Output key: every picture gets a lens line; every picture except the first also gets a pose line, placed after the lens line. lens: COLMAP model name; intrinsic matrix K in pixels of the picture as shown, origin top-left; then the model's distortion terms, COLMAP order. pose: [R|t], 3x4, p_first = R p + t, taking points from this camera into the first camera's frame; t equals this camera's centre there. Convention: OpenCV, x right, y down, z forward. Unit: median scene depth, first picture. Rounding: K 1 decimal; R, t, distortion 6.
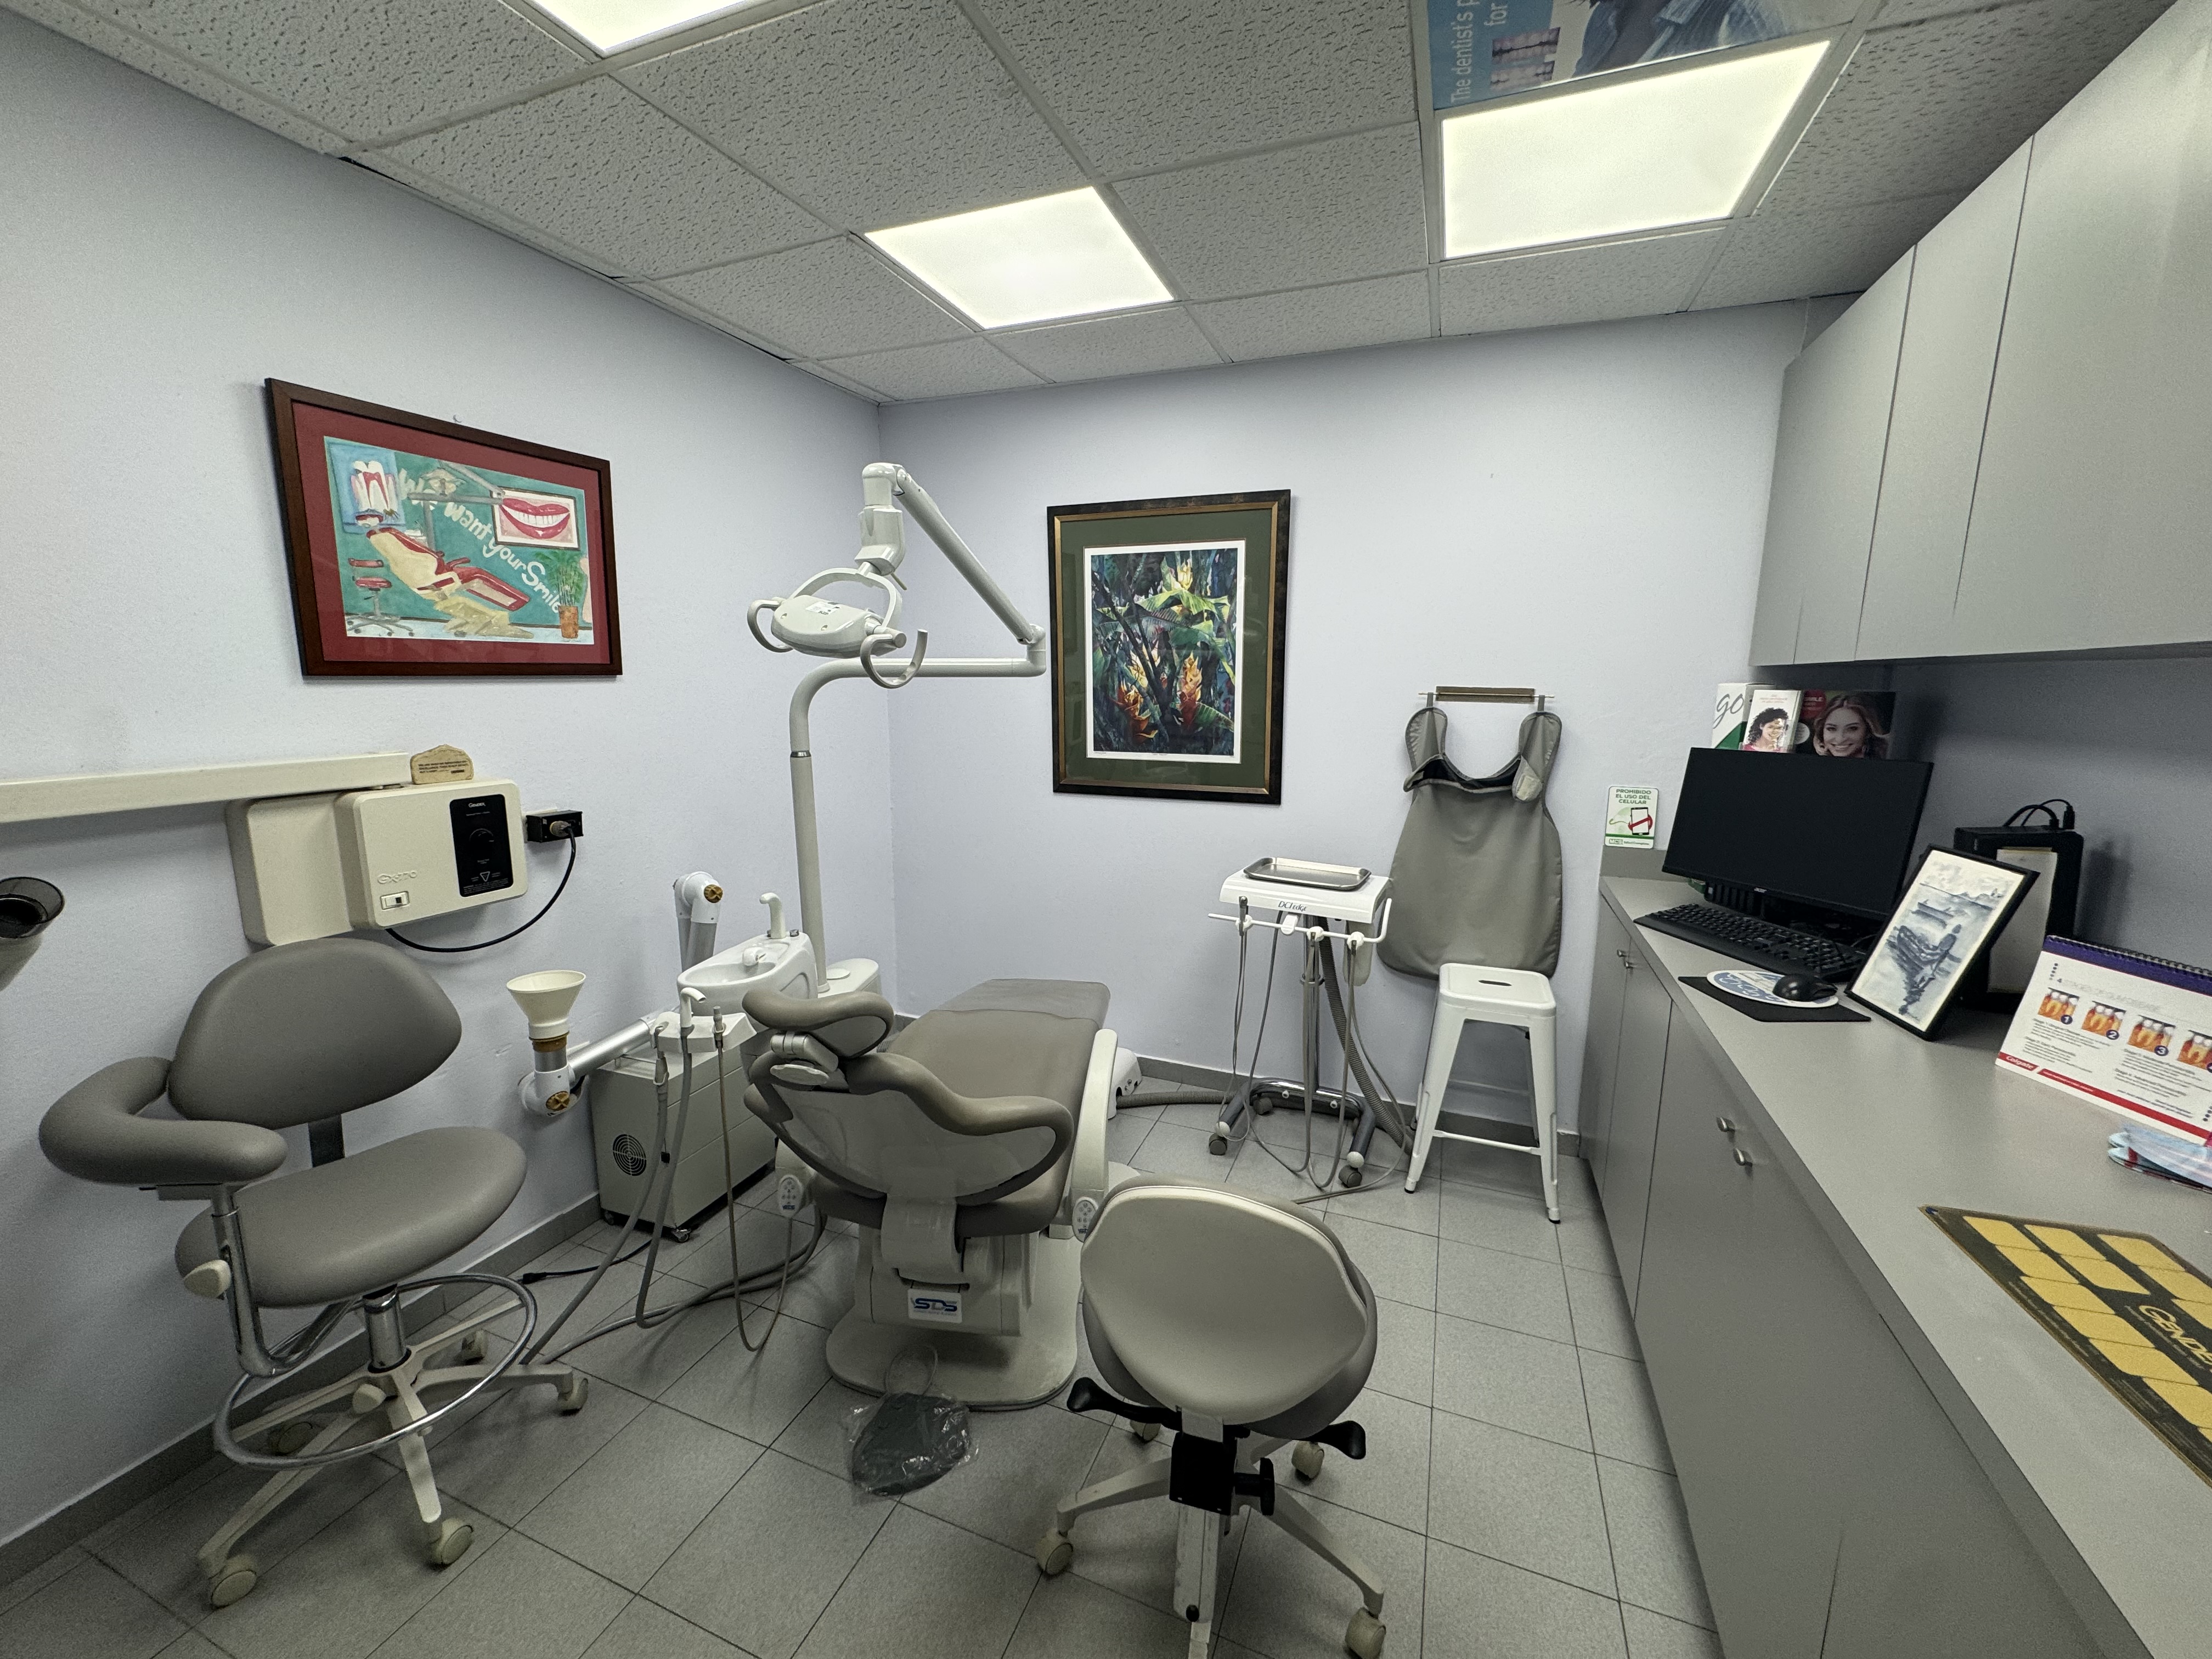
lens RADIAL K [[895.4, 0, 1099.1], [0, 895.4, 812.6], [0, 0, 1]] dist [0.011185, -0.000144]
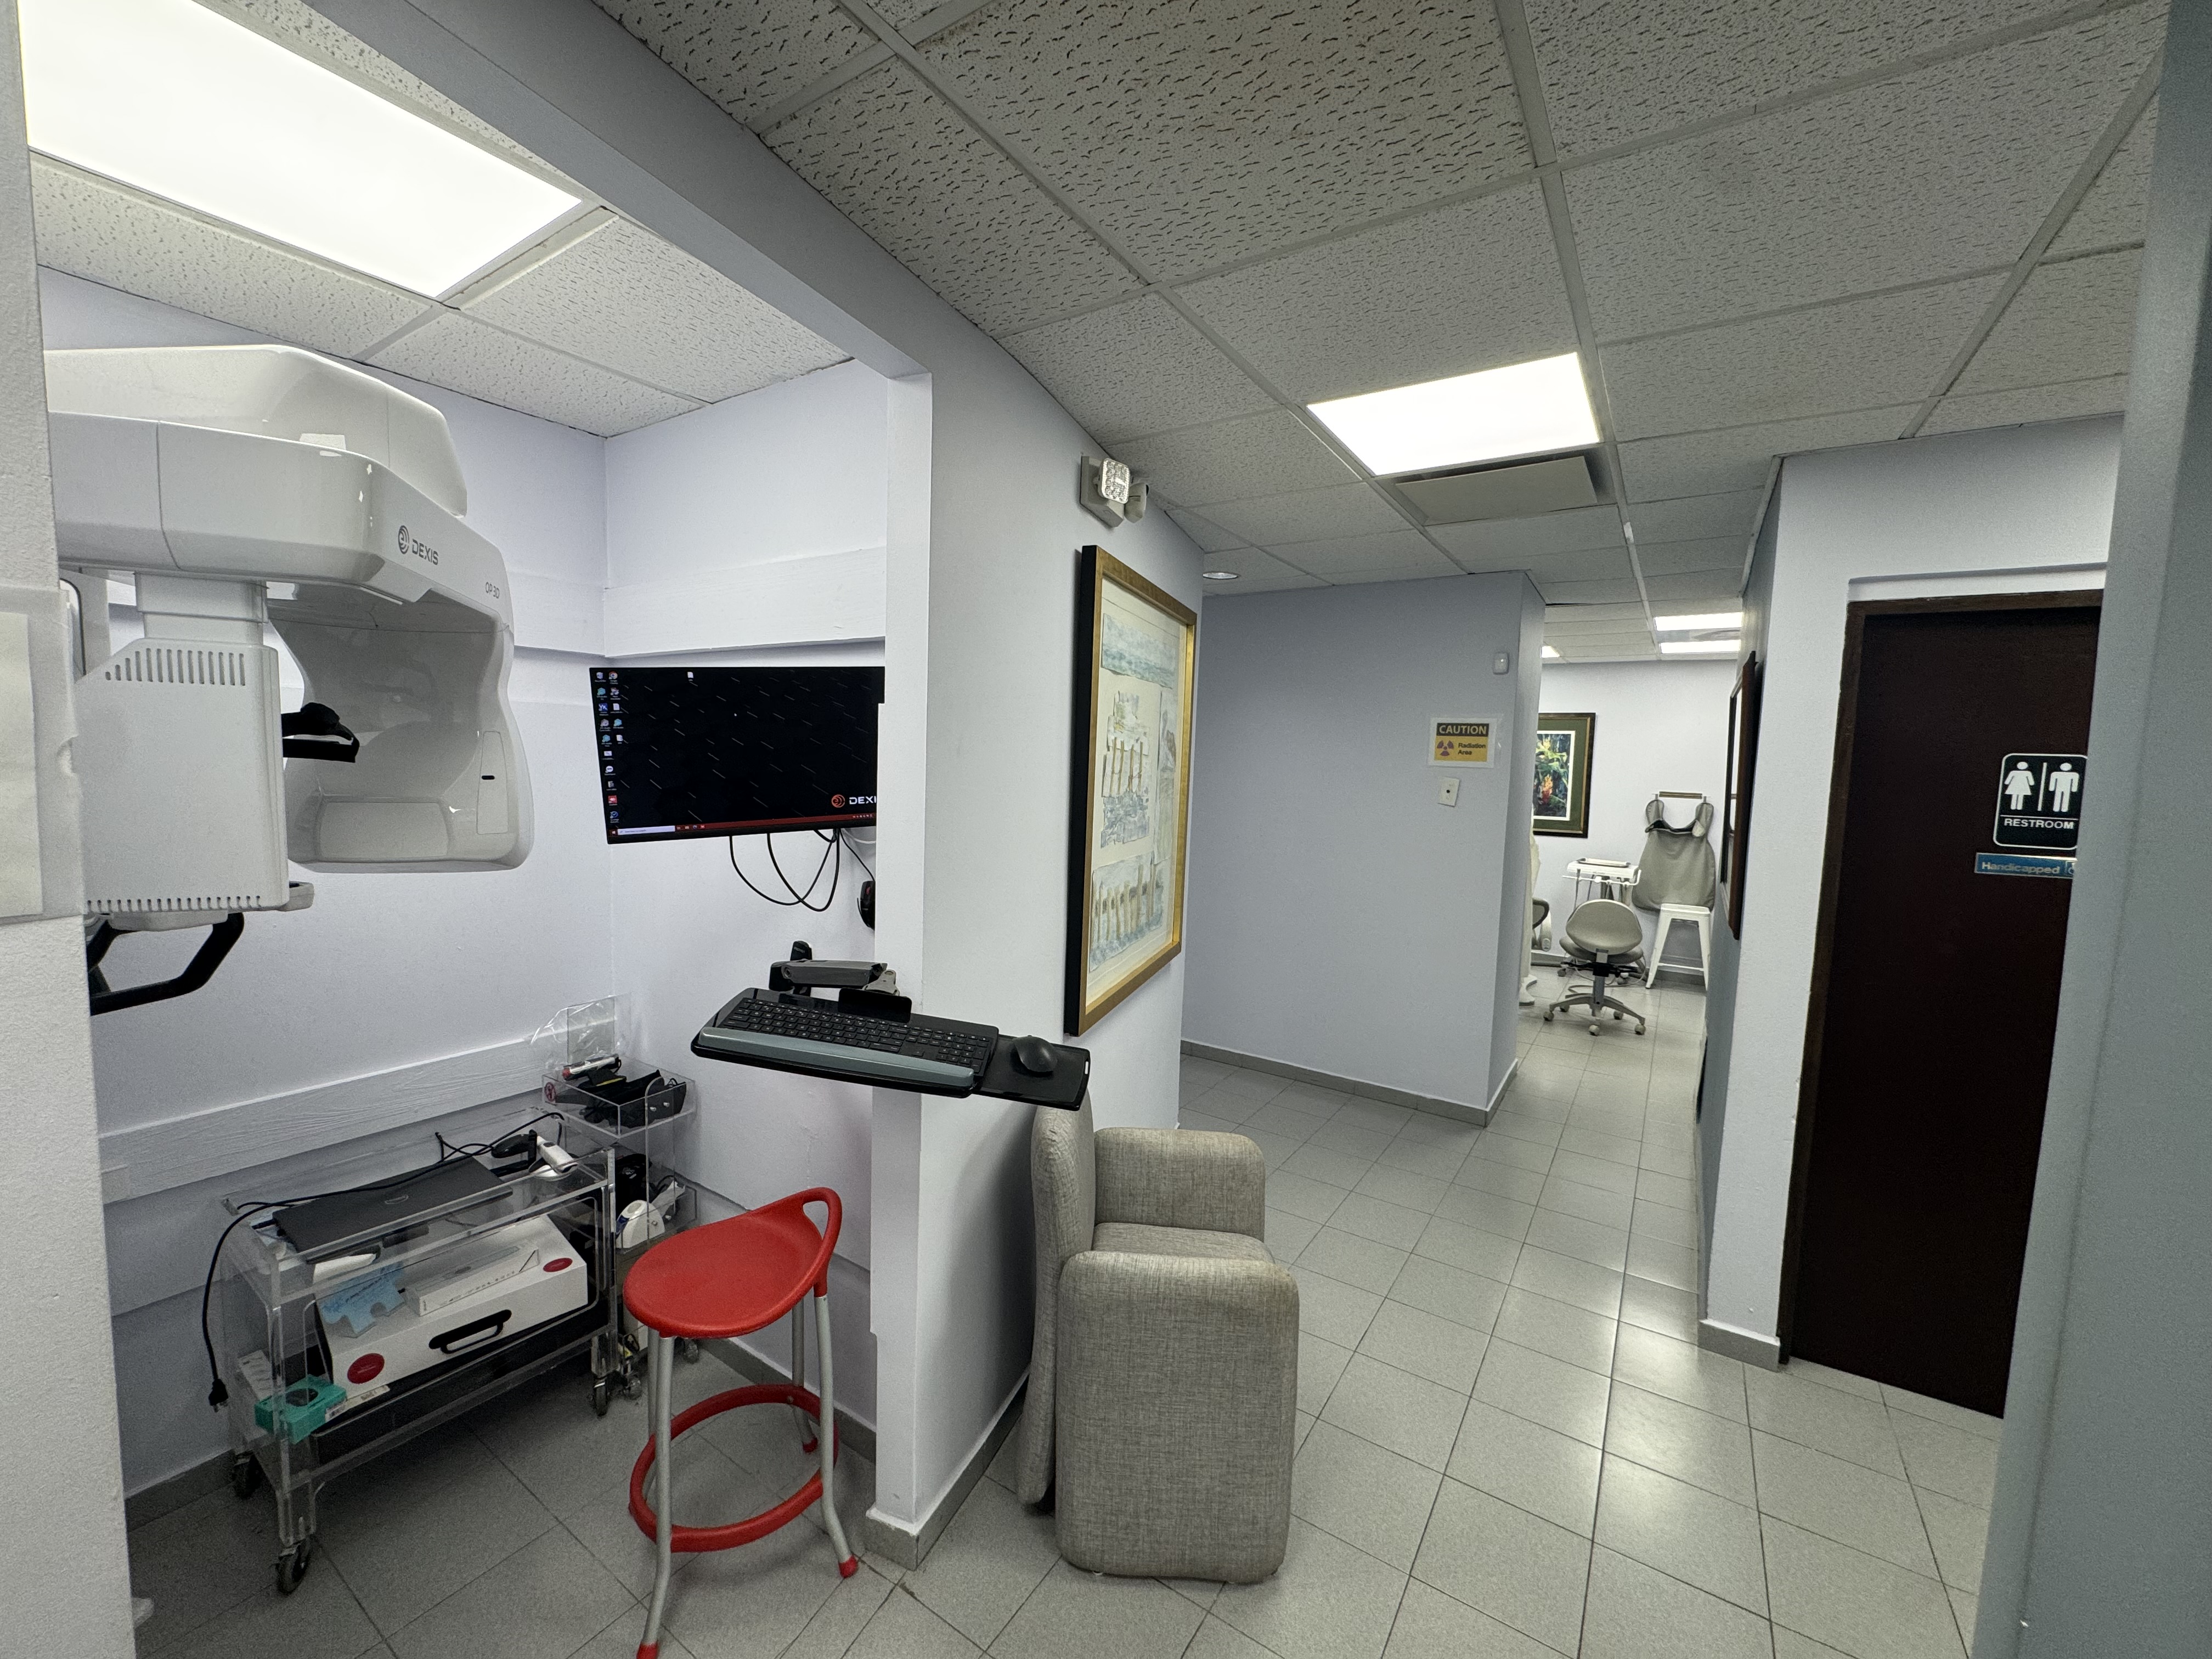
lens RADIAL K [[895.4, 0, 1091.8], [0, 895.4, 827.3], [0, 0, 1]] dist [0.011185, -0.000144]
pose [[0.982111, 0.035738, -0.184880, -0.699462], [-0.049527, 0.996281, -0.070511, 0.211113], [0.181673, 0.078406, 0.980228, -1.709311]]
